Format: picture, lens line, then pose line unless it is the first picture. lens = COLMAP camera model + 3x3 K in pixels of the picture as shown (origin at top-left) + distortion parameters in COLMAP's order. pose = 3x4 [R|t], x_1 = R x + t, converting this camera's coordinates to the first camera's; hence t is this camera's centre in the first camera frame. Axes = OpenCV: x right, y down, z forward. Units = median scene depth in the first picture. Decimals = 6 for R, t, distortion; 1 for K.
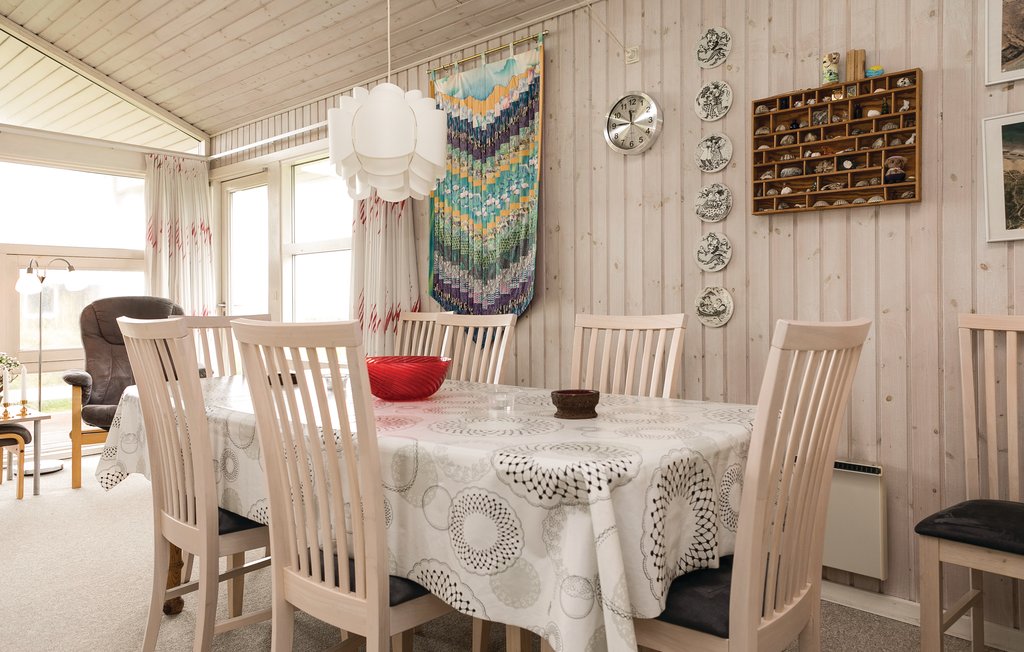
lens RADIAL K [[766.1, 0, 512.0], [0, 766.1, 326.0], [0, 0, 1]] dist [-0.005775, 0.001050]
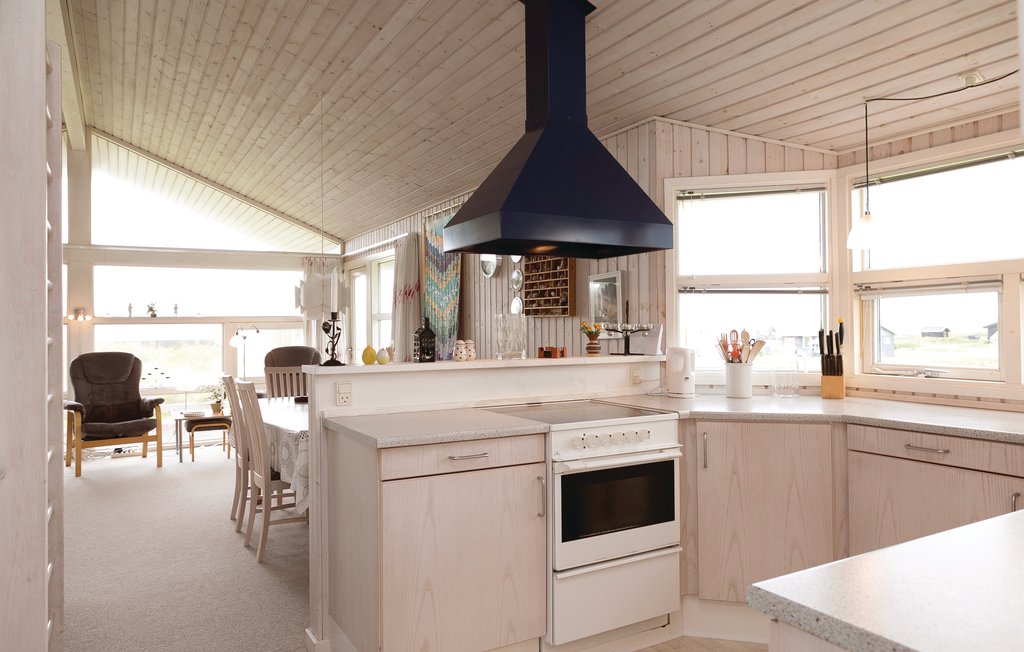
lens RADIAL K [[703.8, 0, 526.8], [0, 703.8, 327.3], [0, 0, 1]] dist [0.005627, 0.002854]
pose [[0.961564, -0.019801, -0.273866, 0.405828], [0.017067, 0.999778, -0.012364, -0.052766], [0.274050, 0.007215, 0.961689, -0.323847]]
